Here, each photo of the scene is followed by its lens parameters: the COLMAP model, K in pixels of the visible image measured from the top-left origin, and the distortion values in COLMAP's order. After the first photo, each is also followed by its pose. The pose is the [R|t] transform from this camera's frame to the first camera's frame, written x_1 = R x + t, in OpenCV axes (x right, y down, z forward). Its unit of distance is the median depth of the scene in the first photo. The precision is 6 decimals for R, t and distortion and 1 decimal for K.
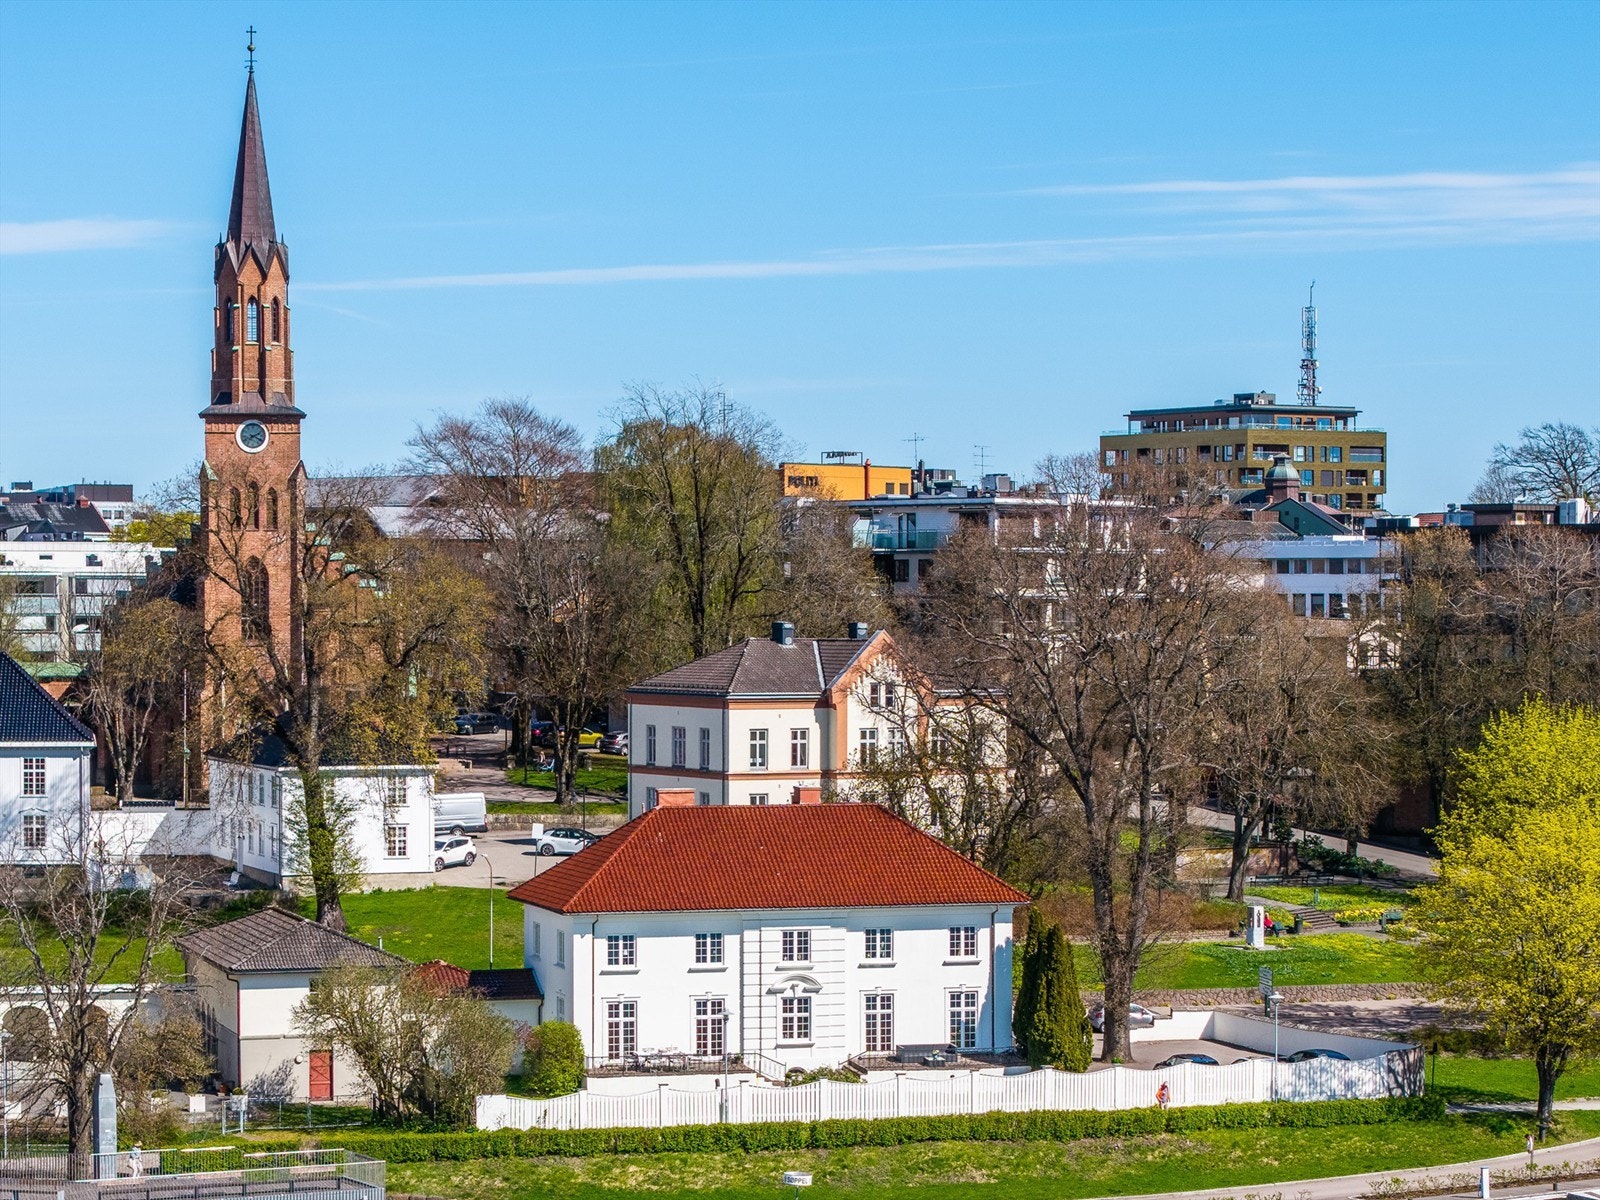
lens RADIAL K [[4412.1, 0, 952.4], [0, 4412.1, 612.6], [0, 0, 1]] dist [-0.084606, 0.000000]
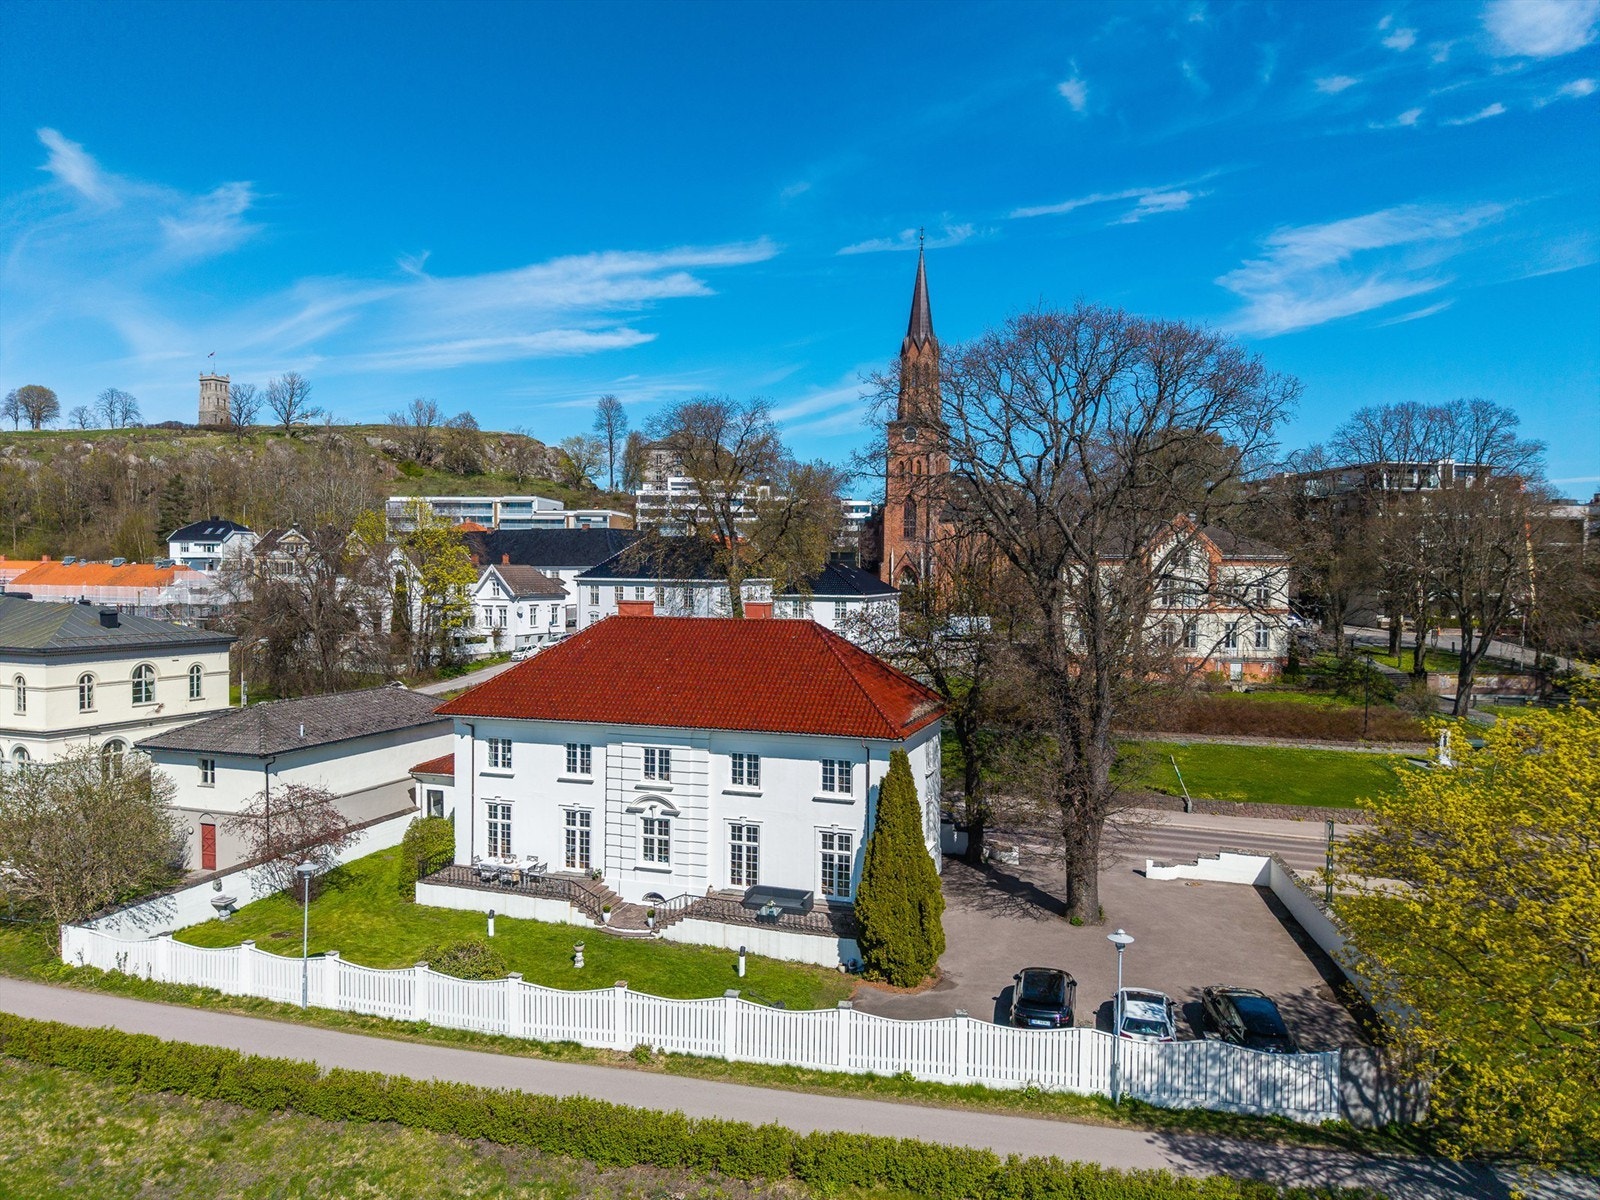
lens RADIAL K [[1081.1, 0, 796.4], [0, 1081.1, 587.5], [0, 0, 1]] dist [0.016668, -0.023683]
pose [[0.803050, 0.013971, -0.595748, 0.125829], [-0.008053, 0.999888, 0.012594, 0.033908], [0.595857, -0.005316, 0.803073, 0.822321]]
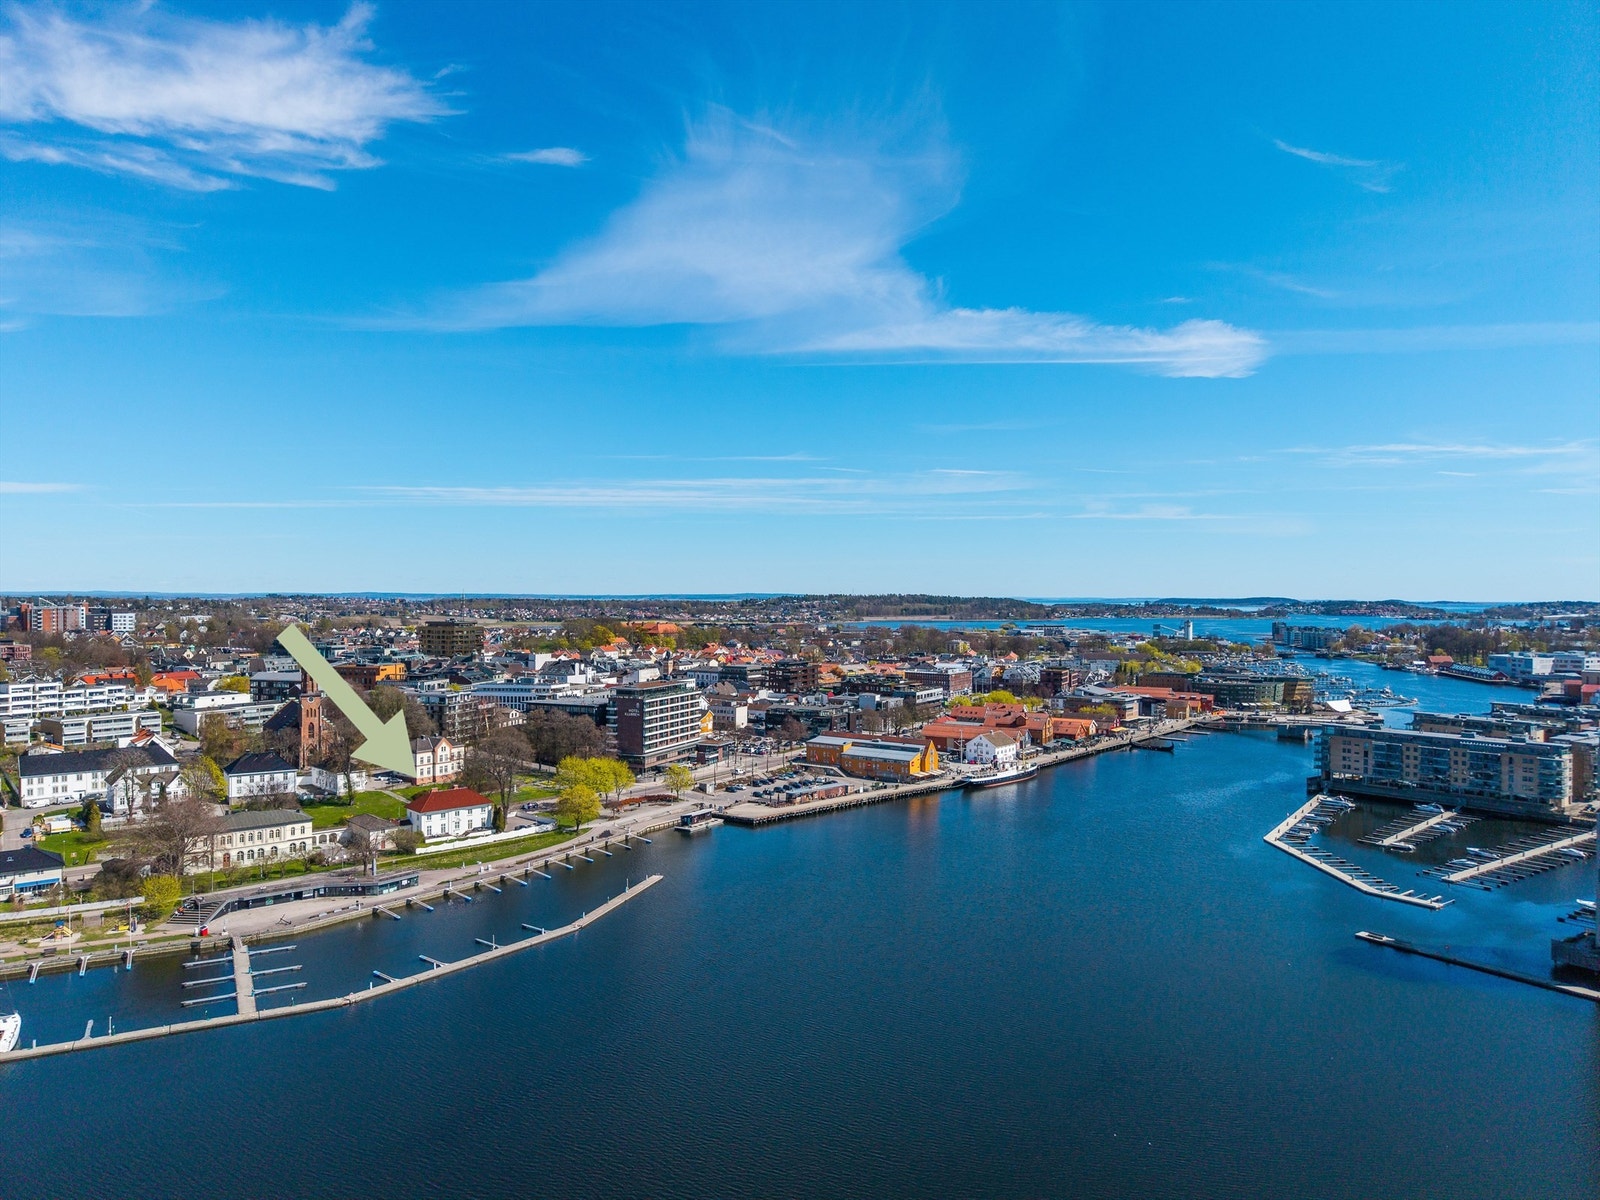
lens RADIAL K [[1053.0, 0, 765.4], [0, 1053.0, 604.3], [0, 0, 1]] dist [0.022941, -0.032646]
pose [[0.920982, -0.004497, 0.389579, -0.212730], [0.003730, 0.999989, 0.002726, -0.221706], [-0.389587, -0.001057, 0.920989, -0.545247]]
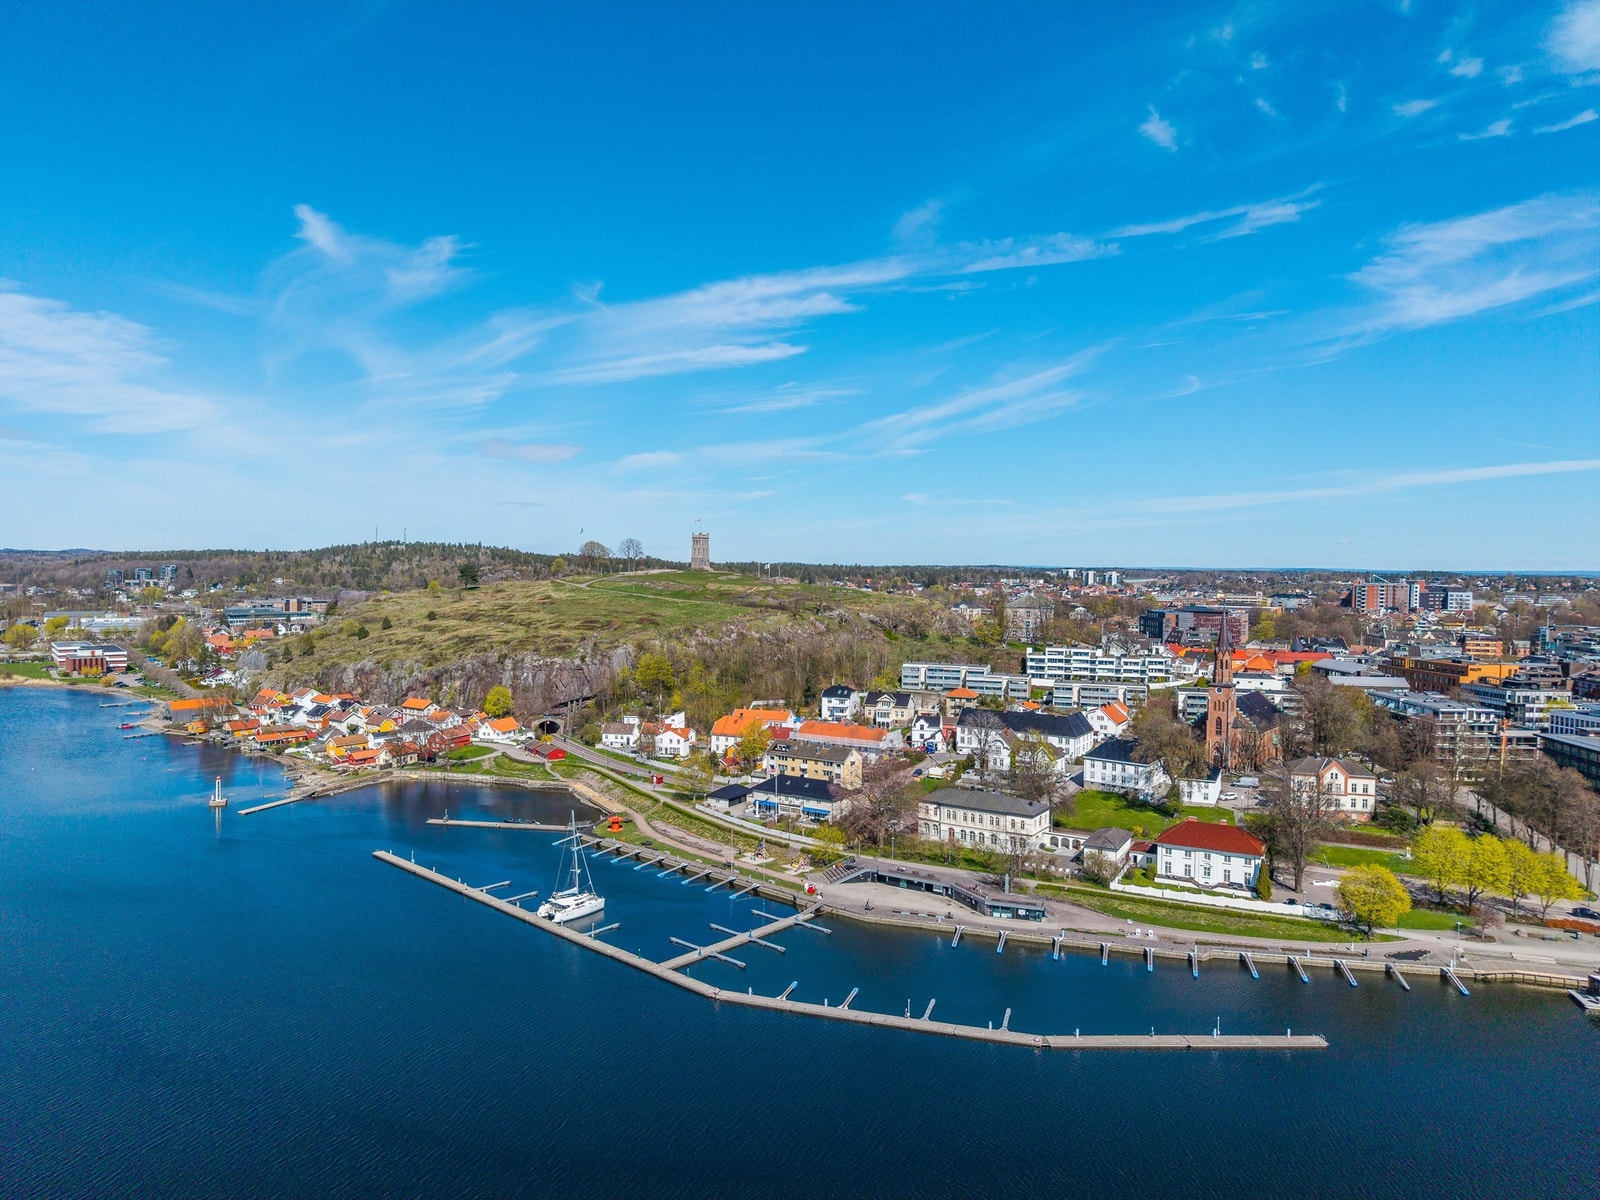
lens RADIAL K [[1053.0, 0, 801.9], [0, 1053.0, 602.3], [0, 0, 1]] dist [0.022941, -0.032646]
pose [[0.688580, 0.031743, -0.724465, 0.473348], [-0.016083, 0.999464, 0.028505, -0.220650], [0.724982, -0.007976, 0.688721, -0.094650]]
